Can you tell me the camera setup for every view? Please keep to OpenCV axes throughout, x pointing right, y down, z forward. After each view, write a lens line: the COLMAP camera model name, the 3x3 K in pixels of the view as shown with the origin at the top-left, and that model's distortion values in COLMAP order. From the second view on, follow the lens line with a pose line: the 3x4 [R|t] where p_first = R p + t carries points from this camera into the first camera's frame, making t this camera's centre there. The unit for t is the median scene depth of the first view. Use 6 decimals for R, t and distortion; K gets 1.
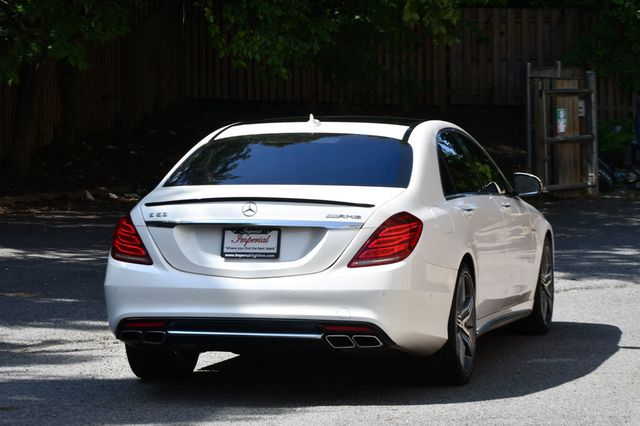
lens RADIAL K [[2156.6, 0, 320.0], [0, 2156.6, 212.8], [0, 0, 1]] dist [0.052297, 0.000000]
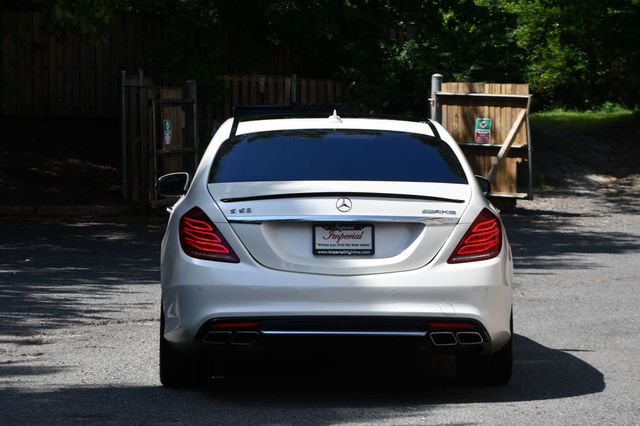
lens RADIAL K [[2324.8, 0, 320.0], [0, 2324.8, 213.3], [0, 0, 1]] dist [-0.001218, 0.000000]
pose [[0.968748, -0.000990, 0.248045, -0.302229], [0.003534, 0.999946, -0.009812, 0.012409], [-0.248022, 0.010381, 0.968699, -0.014345]]
